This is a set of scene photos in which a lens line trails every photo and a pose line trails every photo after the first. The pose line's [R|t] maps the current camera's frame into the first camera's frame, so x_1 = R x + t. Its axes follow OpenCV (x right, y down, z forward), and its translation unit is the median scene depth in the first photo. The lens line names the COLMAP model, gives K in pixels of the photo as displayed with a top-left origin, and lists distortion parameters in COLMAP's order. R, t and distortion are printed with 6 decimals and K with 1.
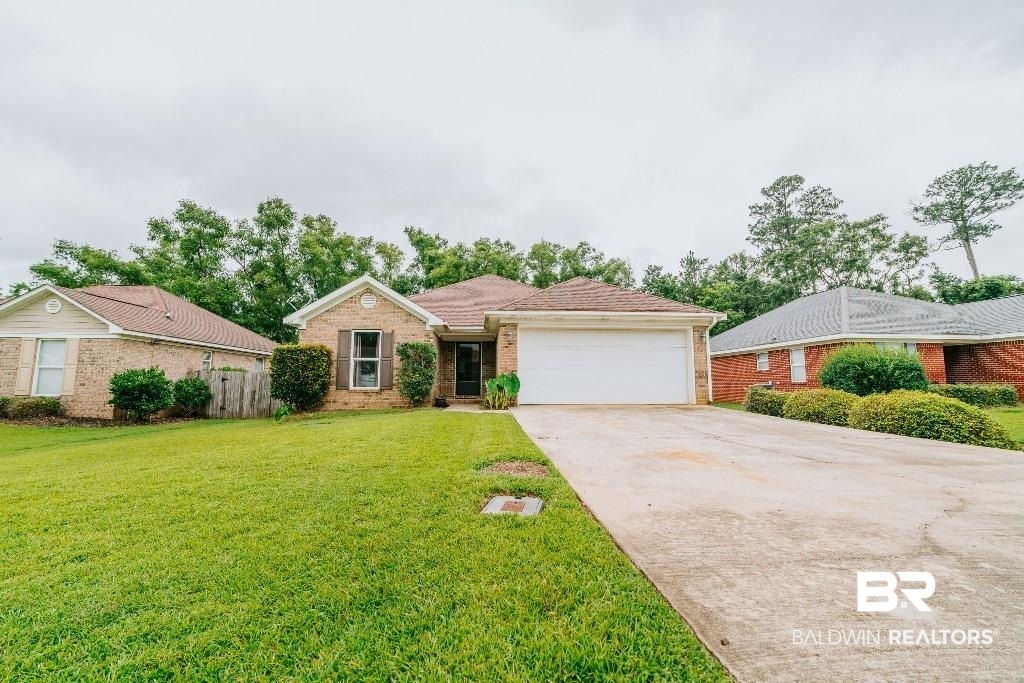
lens RADIAL K [[402.0, 0, 504.7], [0, 402.0, 334.5], [0, 0, 1]] dist [-0.016508, 0.002801]
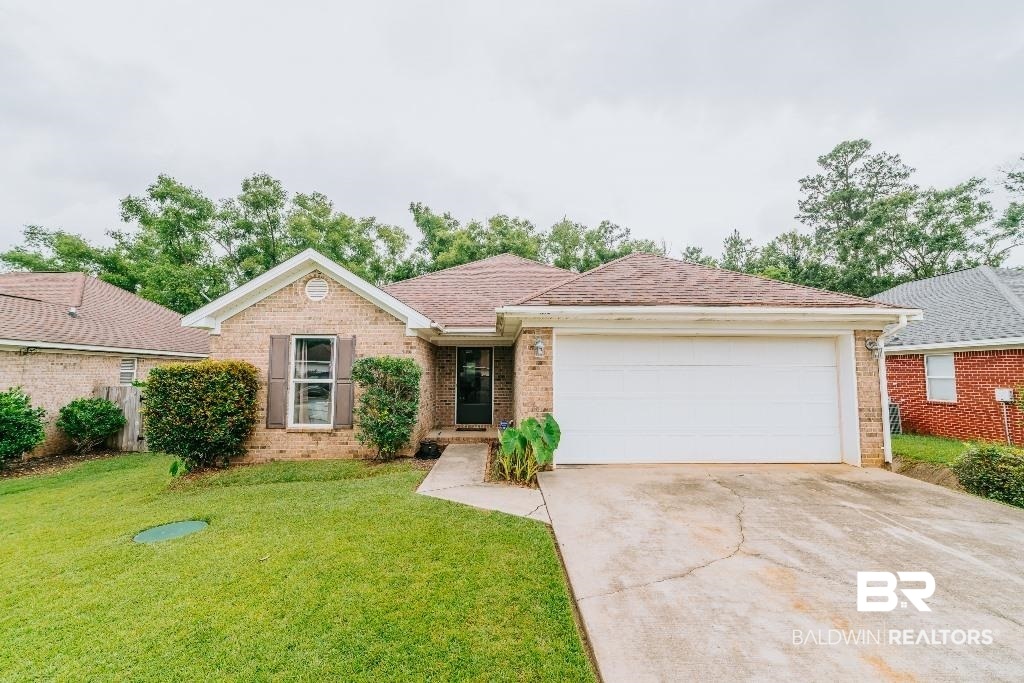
lens RADIAL K [[402.0, 0, 505.6], [0, 402.0, 338.6], [0, 0, 1]] dist [-0.016508, 0.002801]
pose [[0.999286, -0.001928, -0.037745, -0.004373], [0.003434, 0.999198, 0.039886, -0.010516], [0.037637, -0.039987, 0.998491, 0.127188]]
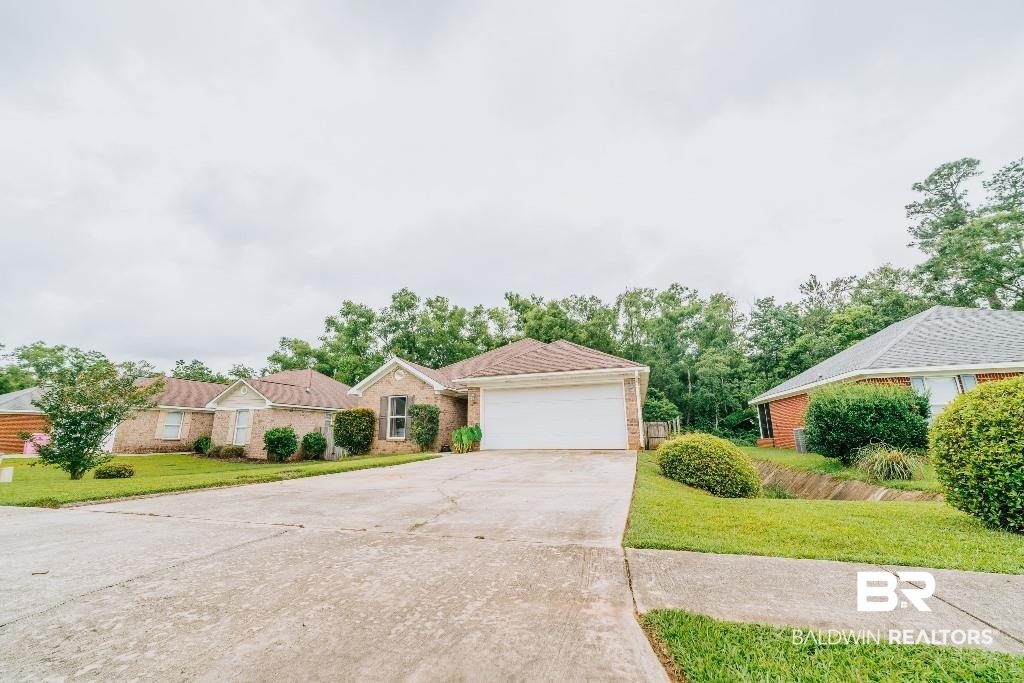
lens RADIAL K [[402.0, 0, 507.1], [0, 402.0, 346.9], [0, 0, 1]] dist [-0.016508, 0.002801]
pose [[0.926773, -0.094348, -0.363581, 0.182995], [0.062036, 0.993094, -0.099574, -0.006085], [0.370465, 0.069727, 0.926226, -0.056423]]
